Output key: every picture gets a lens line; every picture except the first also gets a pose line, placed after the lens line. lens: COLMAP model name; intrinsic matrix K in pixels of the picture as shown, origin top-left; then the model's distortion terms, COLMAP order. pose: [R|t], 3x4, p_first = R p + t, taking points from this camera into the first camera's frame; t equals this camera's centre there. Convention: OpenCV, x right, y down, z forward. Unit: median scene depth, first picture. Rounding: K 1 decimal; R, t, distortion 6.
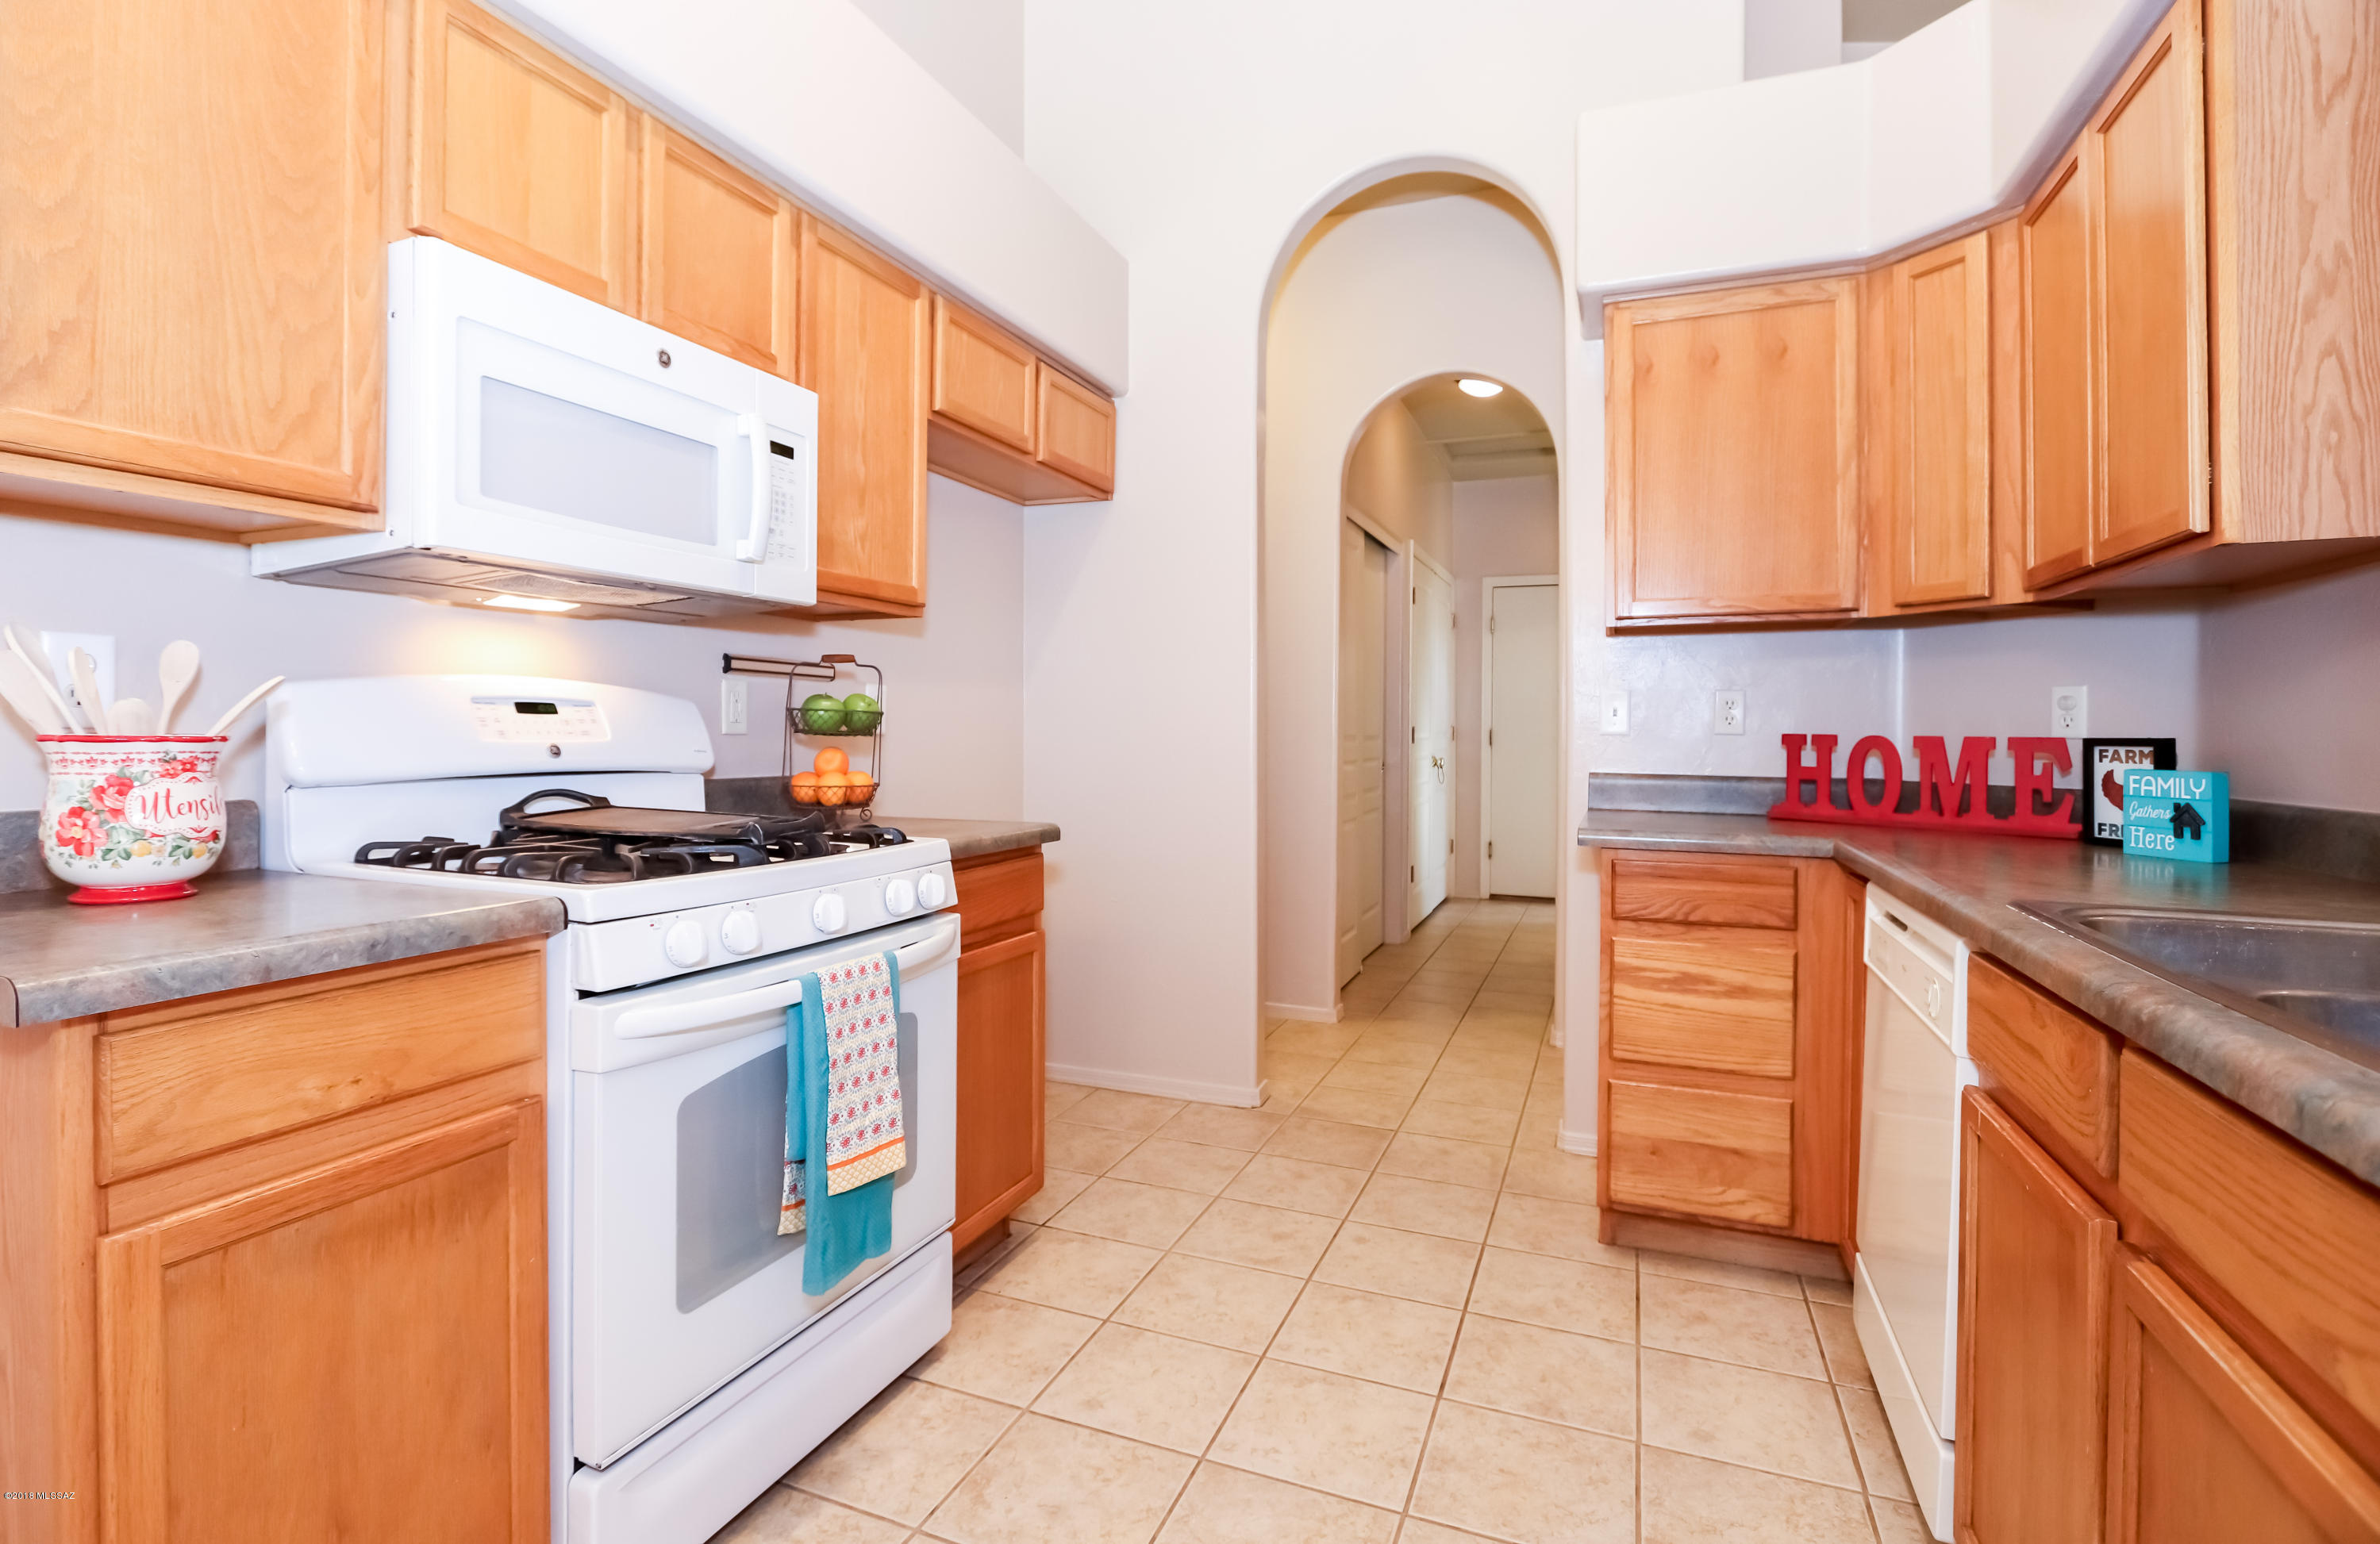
lens RADIAL K [[1130.5, 0, 1146.6], [0, 1130.5, 733.0], [0, 0, 1]] dist [-0.014947, 0.000754]
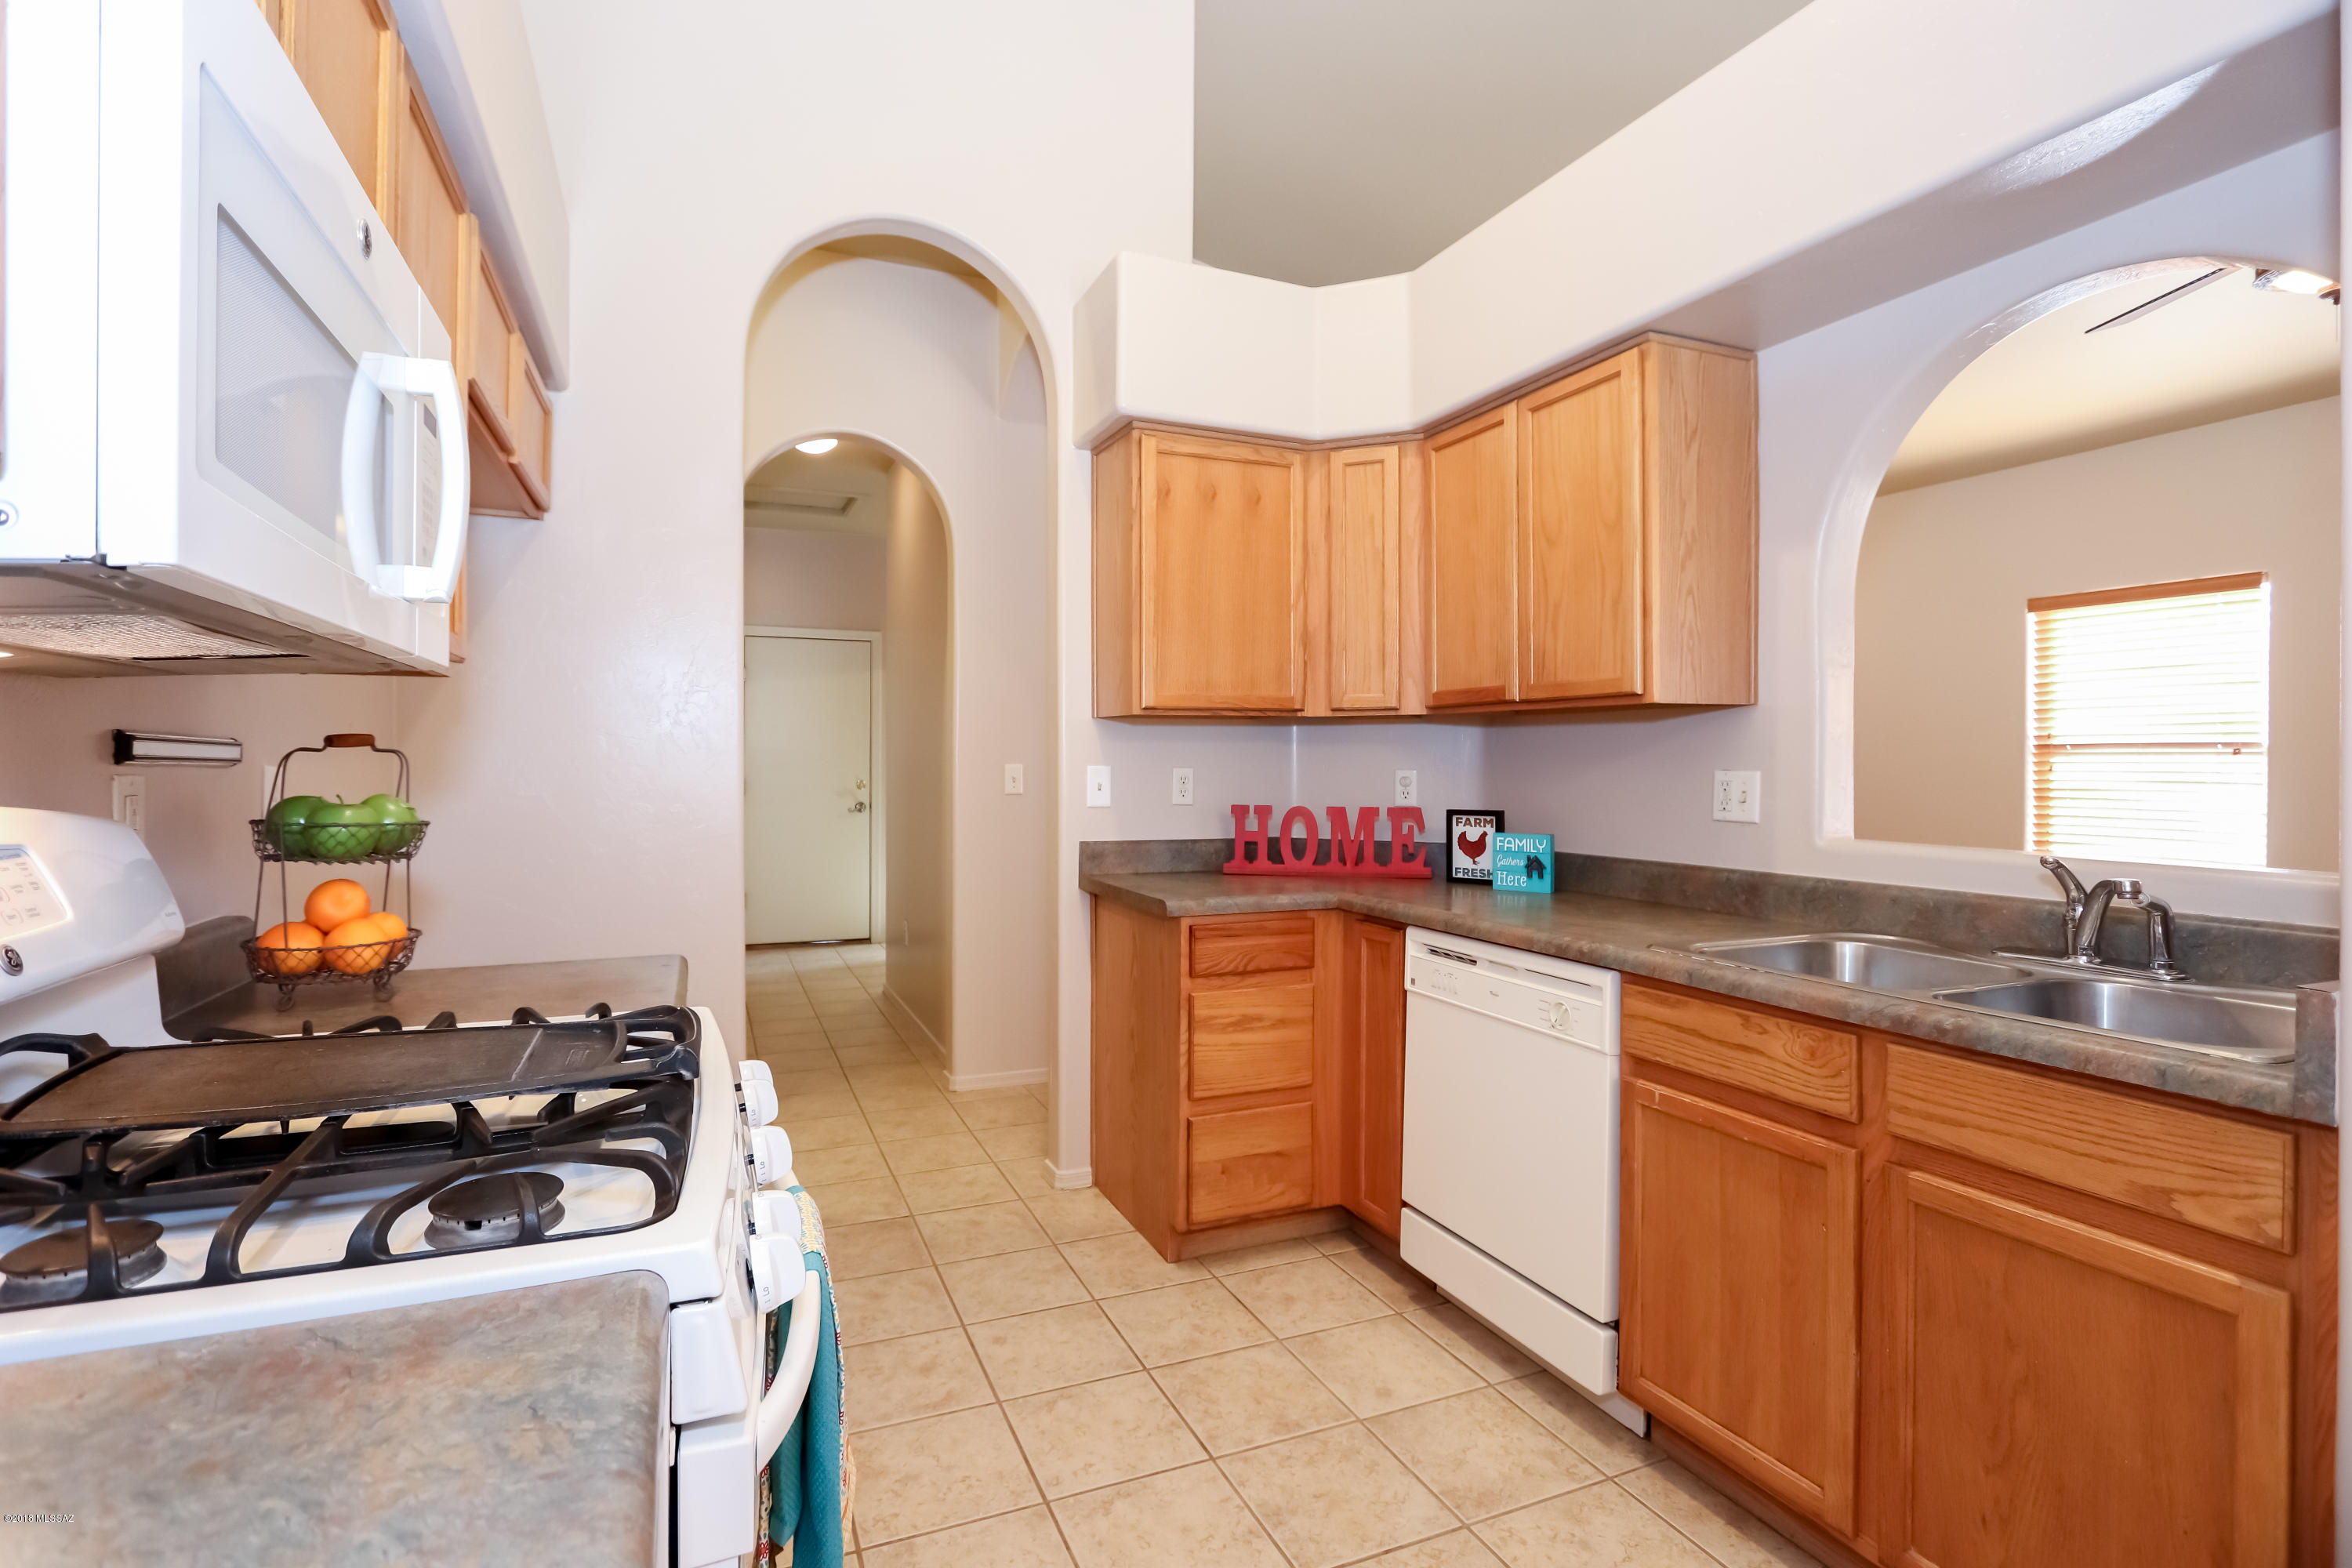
lens RADIAL K [[1087.7, 0, 1134.8], [0, 1087.7, 766.0], [0, 0, 1]] dist [-0.016946, 0.001274]
pose [[0.703989, -0.005739, 0.710188, -0.452108], [0.003728, 0.999983, 0.004386, -0.060088], [-0.710202, -0.000441, 0.703998, 0.294797]]
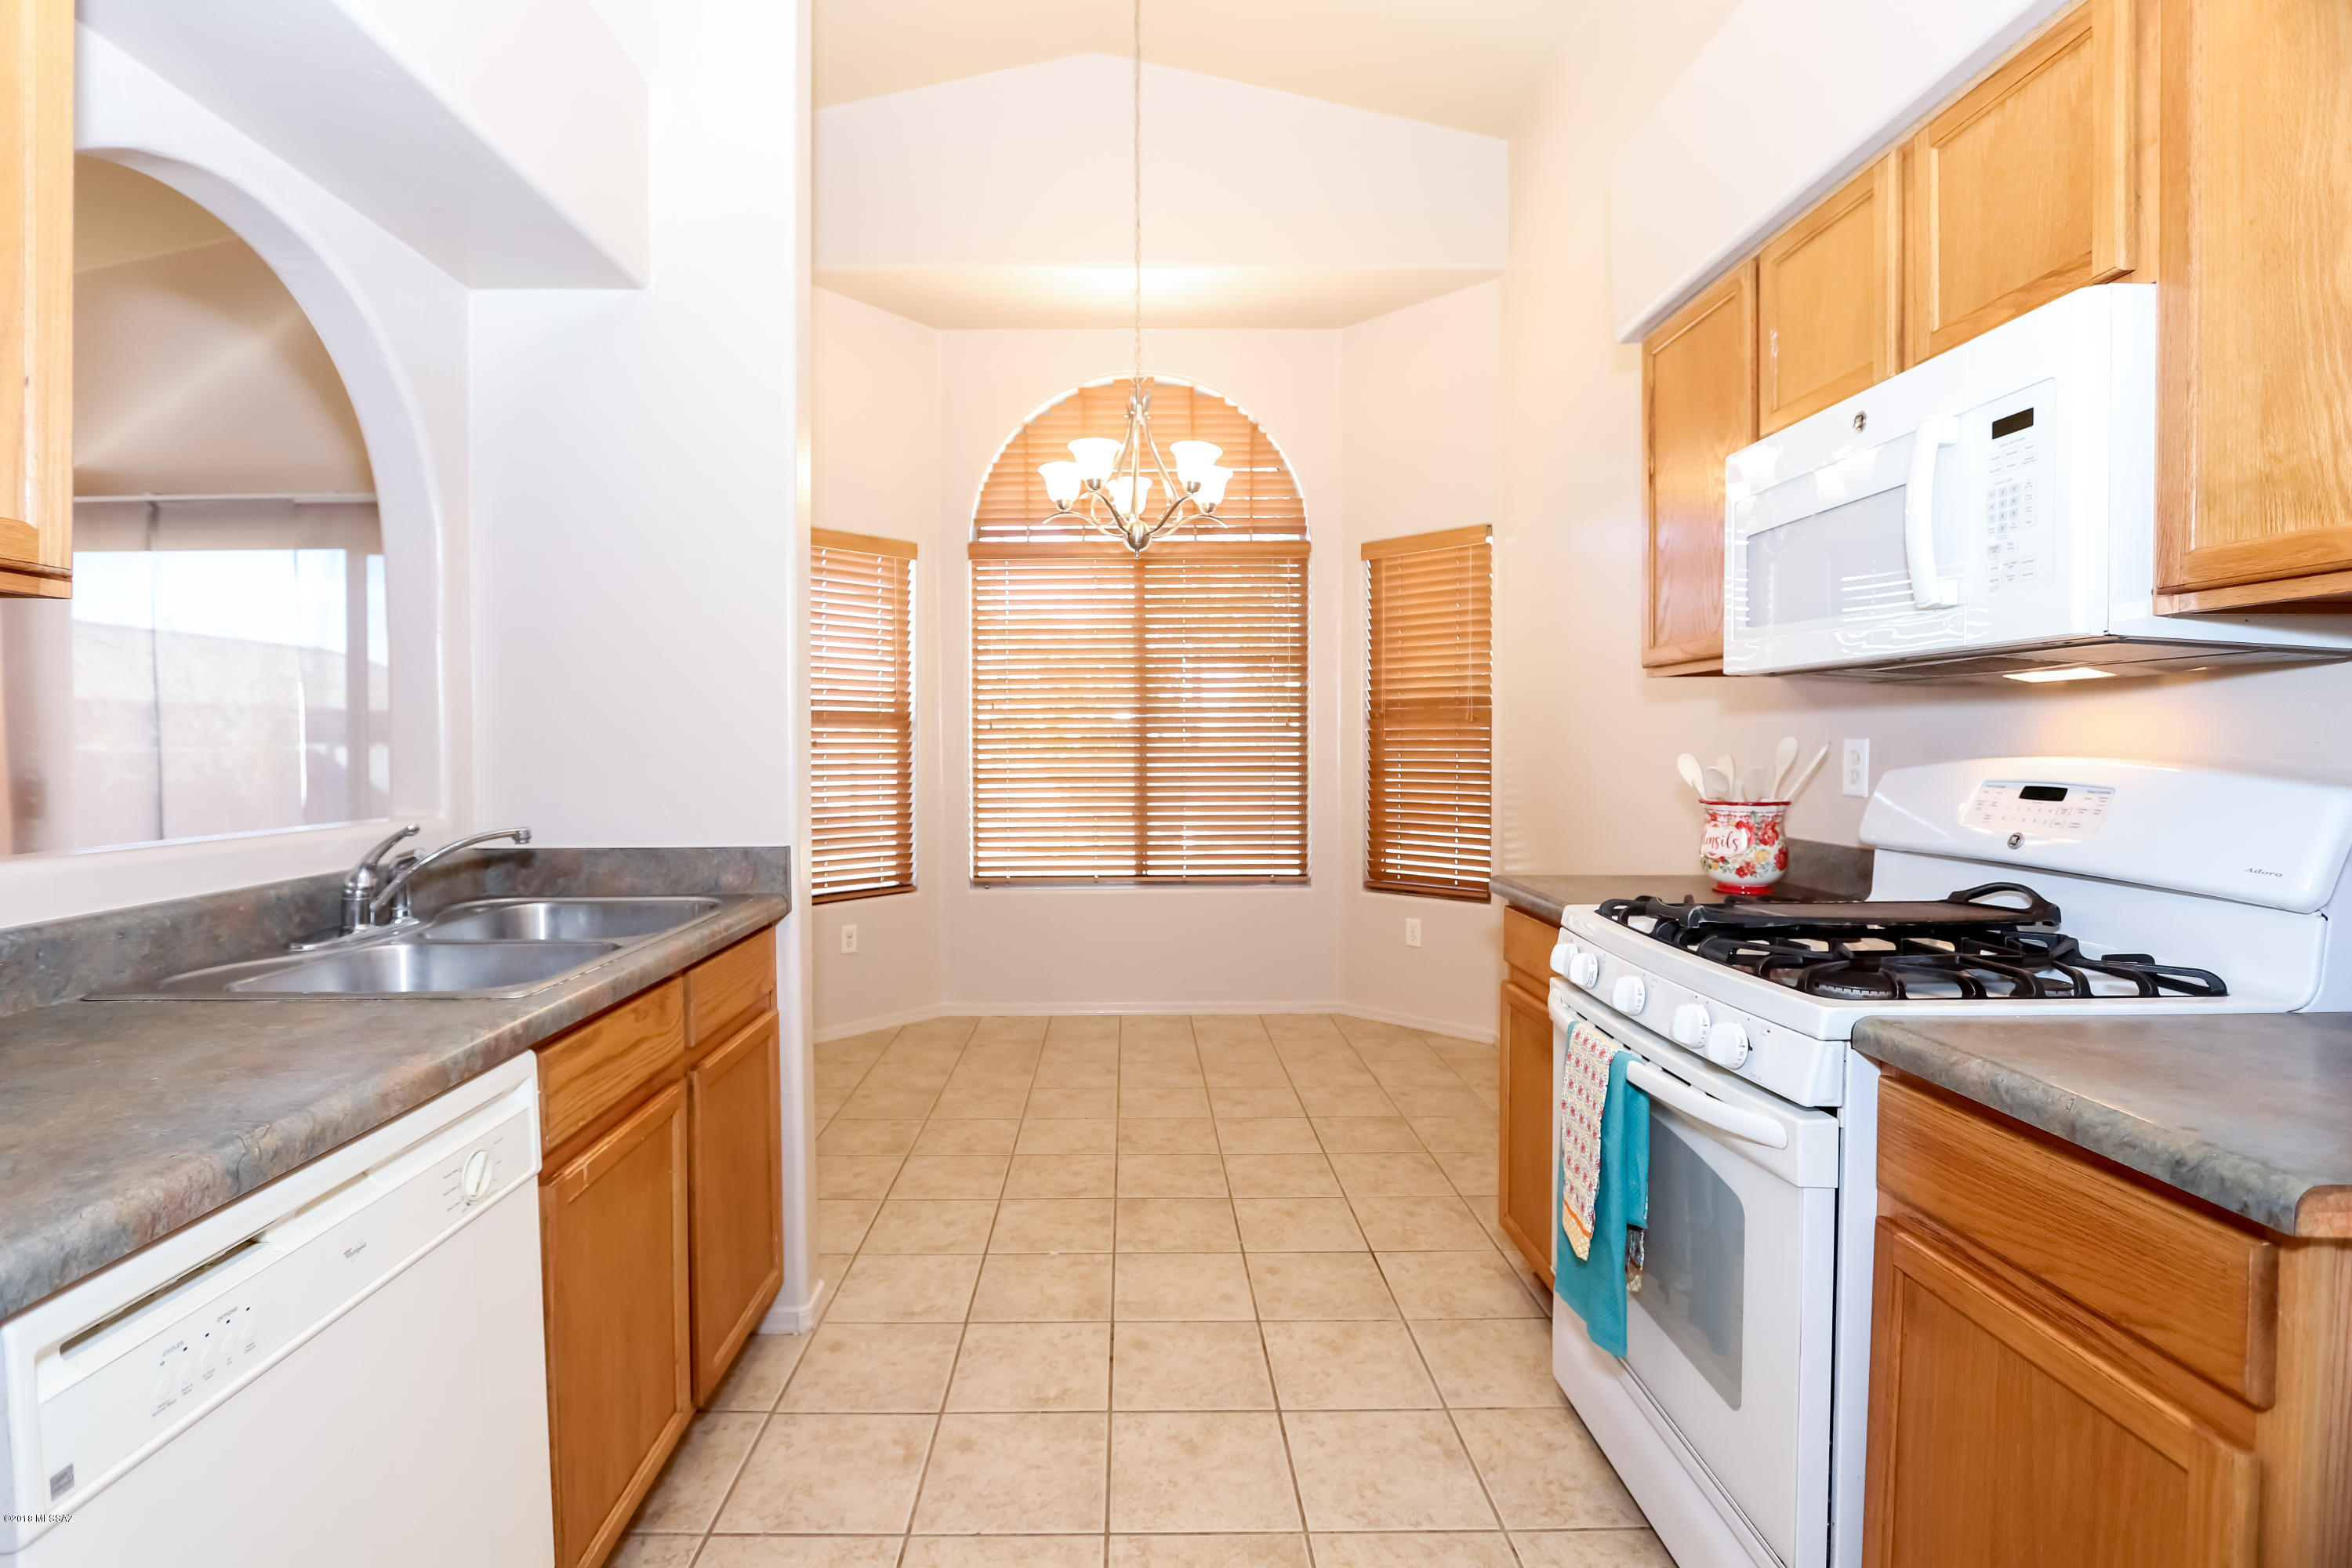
lens RADIAL K [[1087.7, 0, 1134.8], [0, 1087.7, 766.0], [0, 0, 1]] dist [-0.016946, 0.001274]
pose [[-0.916280, 0.004649, -0.400511, 0.406096], [-0.005937, 0.999665, 0.025186, -0.054390], [0.400494, 0.025456, -0.915946, 1.326614]]
